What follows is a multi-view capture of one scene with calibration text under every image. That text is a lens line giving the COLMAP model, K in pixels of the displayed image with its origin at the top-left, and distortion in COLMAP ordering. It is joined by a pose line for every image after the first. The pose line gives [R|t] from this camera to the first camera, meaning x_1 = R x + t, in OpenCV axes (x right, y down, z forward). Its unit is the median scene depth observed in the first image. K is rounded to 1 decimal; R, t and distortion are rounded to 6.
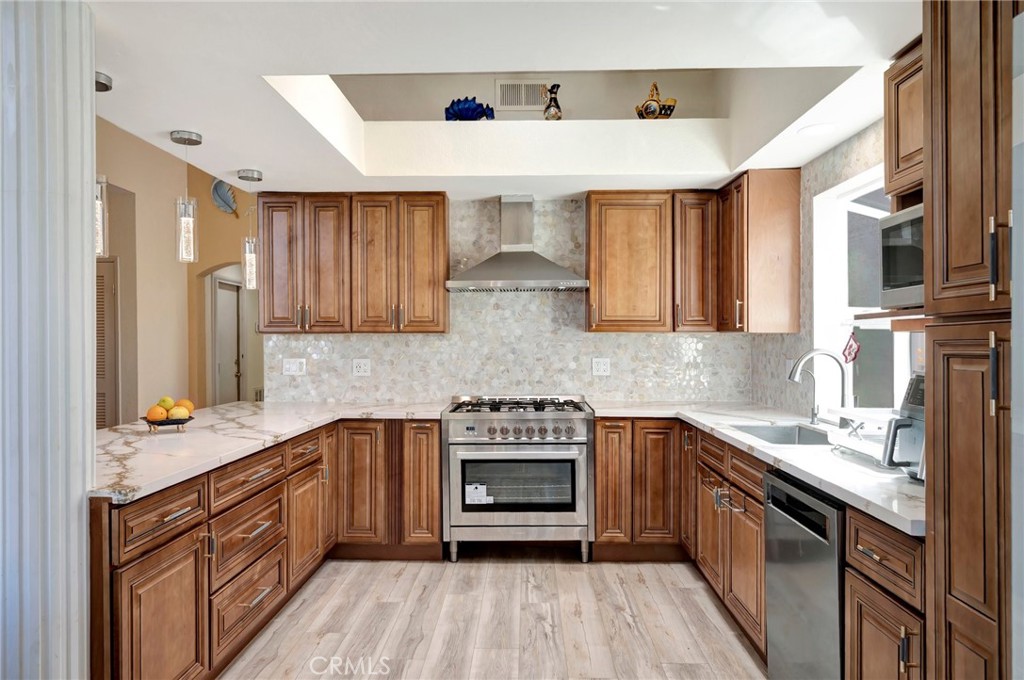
lens RADIAL K [[676.0, 0, 507.3], [0, 676.0, 342.1], [0, 0, 1]] dist [-0.002092, -0.001218]
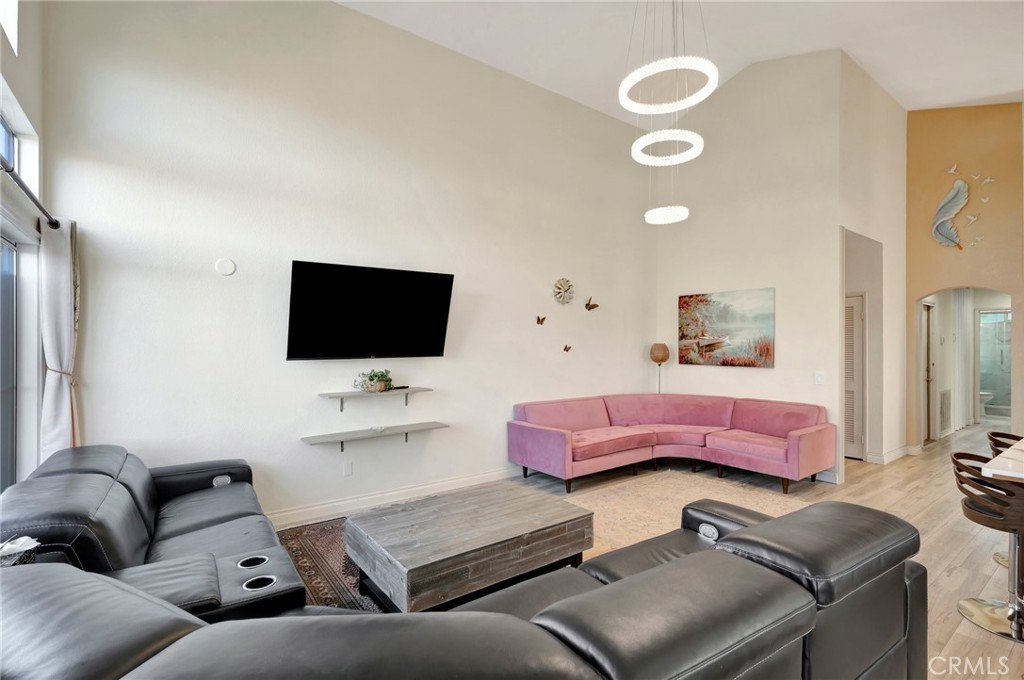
lens RADIAL K [[474.6, 0, 512.0], [0, 474.6, 340.0], [0, 0, 1]] dist [0.002998, 0.000463]
pose [[0.617362, -0.010656, -0.786607, -0.394783], [0.000558, 0.999914, -0.013107, -0.025037], [0.786679, 0.007653, 0.617315, -0.227475]]
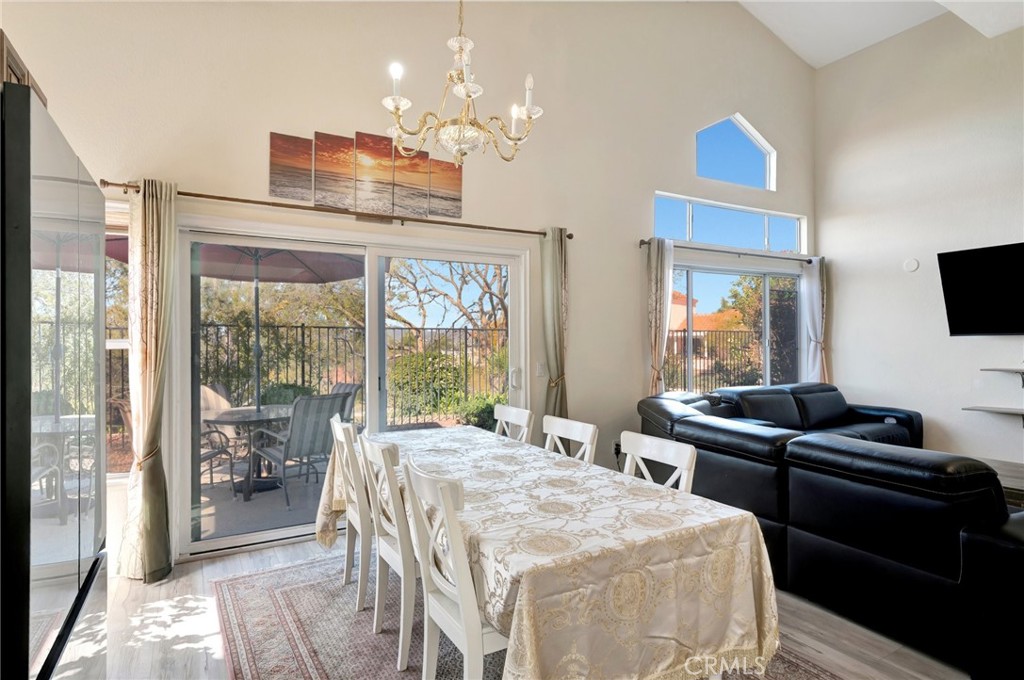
lens RADIAL K [[552.5, 0, 512.0], [0, 552.5, 340.0], [0, 0, 1]] dist [0.000452, -0.000293]
pose [[-0.855897, 0.004614, -0.517125, 0.113303], [0.003987, 0.999989, 0.002324, 0.002658], [0.517130, -0.000073, -0.855907, 0.540943]]
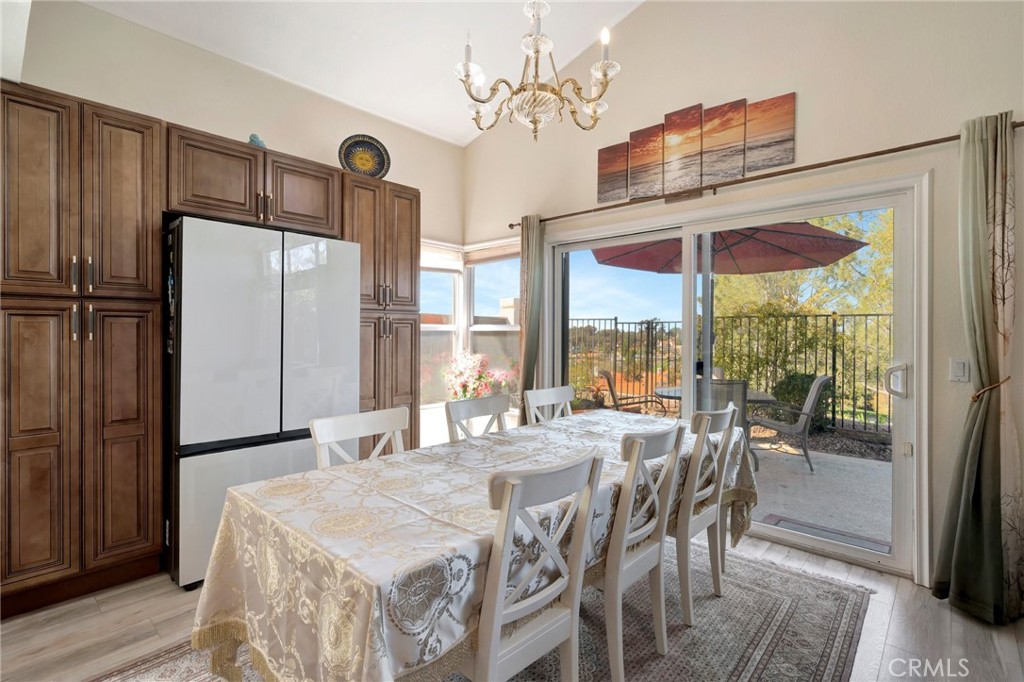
lens RADIAL K [[478.8, 0, 523.1], [0, 478.8, 341.2], [0, 0, 1]] dist [0.002544, 0.000280]
pose [[-0.760418, -0.014528, 0.649272, -0.477760], [-0.005492, 0.999858, 0.015940, 0.023445], [-0.649411, 0.008556, -0.760389, 0.389026]]
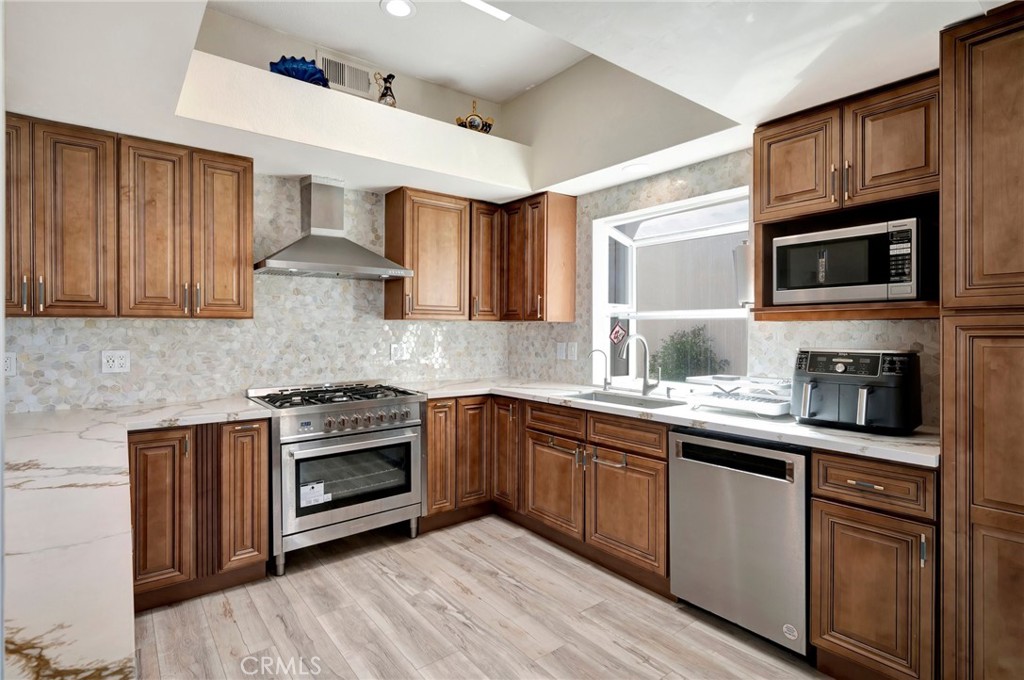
lens RADIAL K [[511.3, 0, 521.6], [0, 511.3, 333.0], [0, 0, 1]] dist [-0.001251, -0.000503]
pose [[0.767290, -0.004778, 0.641283, -0.268877], [0.001264, 0.999982, 0.005939, 0.001706], [-0.641299, -0.003746, 0.767282, 0.281473]]
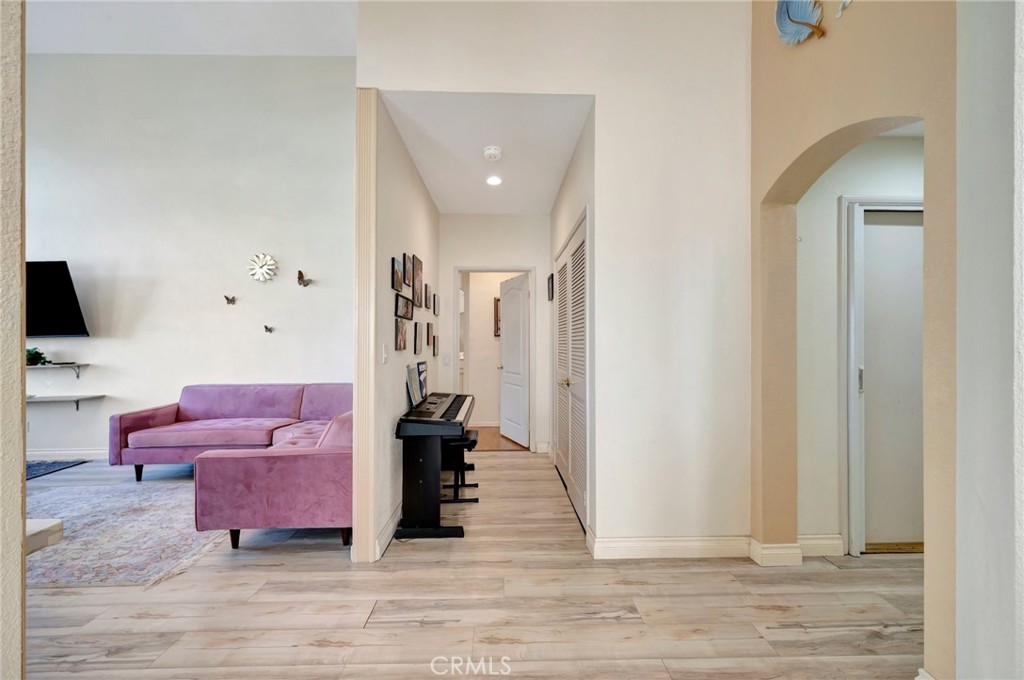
lens RADIAL K [[404.9, 0, 514.3], [0, 404.9, 337.7], [0, 0, 1]] dist [0.000908, 0.000062]
pose [[0.058575, -0.016250, -0.998151, -0.257830], [0.006999, 0.999850, -0.015867, 0.025845], [0.998258, -0.006057, 0.058680, 1.339432]]
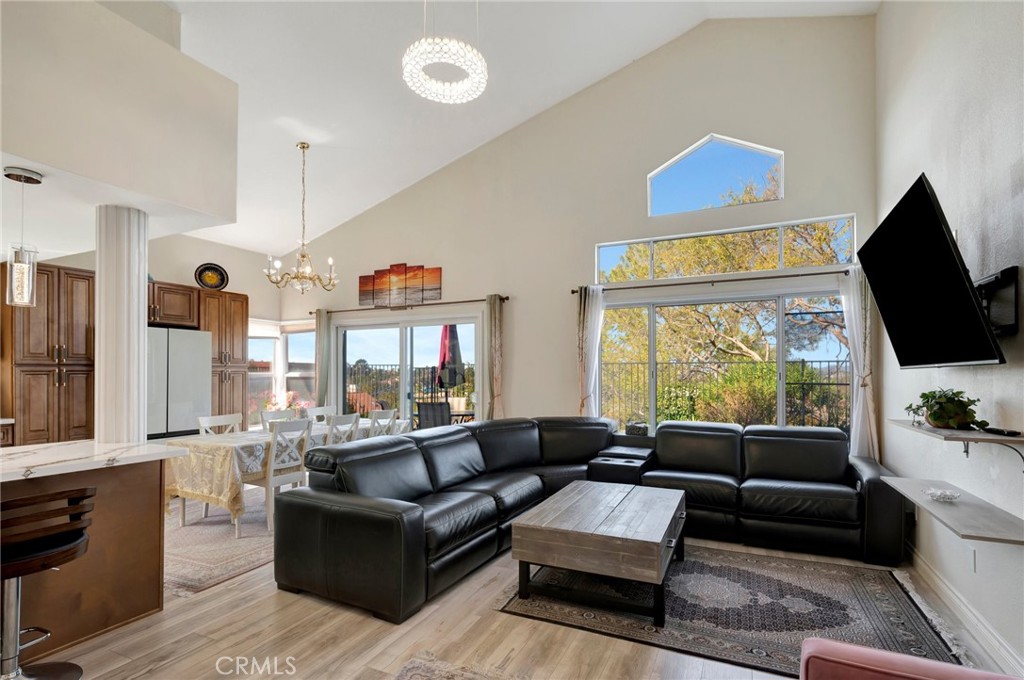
lens RADIAL K [[480.3, 0, 521.7], [0, 480.3, 371.8], [0, 0, 1]] dist [-0.003099, -0.000347]
pose [[-0.918564, 0.003315, 0.395260, -1.125449], [0.002462, 0.999993, -0.002664, 0.007020], [-0.395266, -0.001474, -0.918566, 0.872193]]
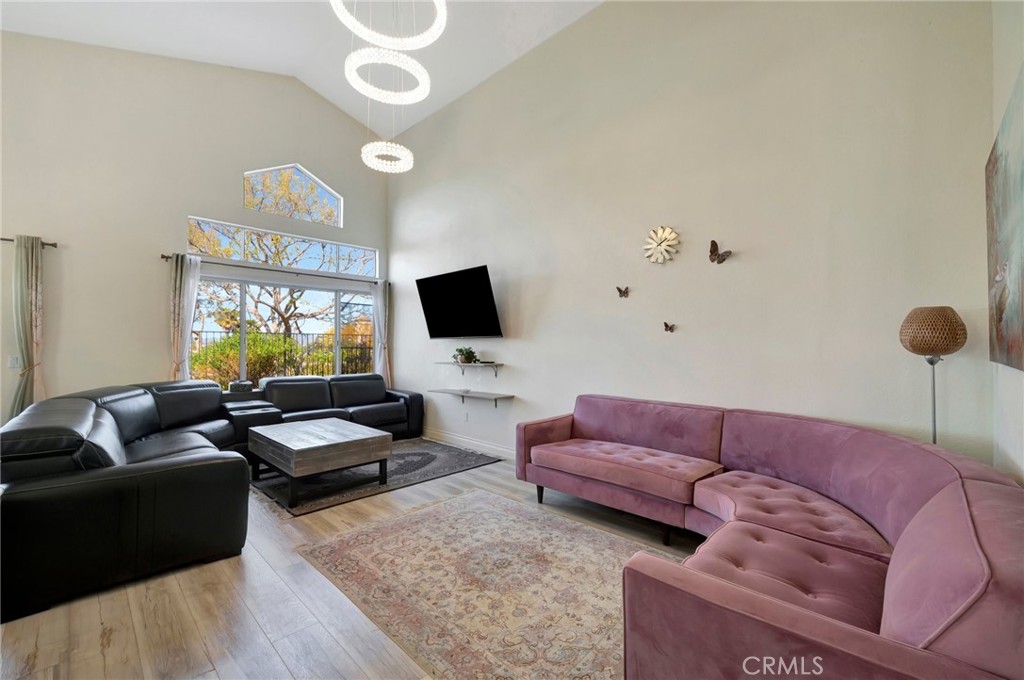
lens RADIAL K [[426.4, 0, 513.9], [0, 426.4, 338.0], [0, 0, 1]] dist [-0.002760, -0.001017]
pose [[-0.673082, -0.016349, -0.739387, -0.551244], [-0.006967, 0.999851, -0.015766, 0.017938], [0.739535, -0.005460, -0.673096, 1.086069]]
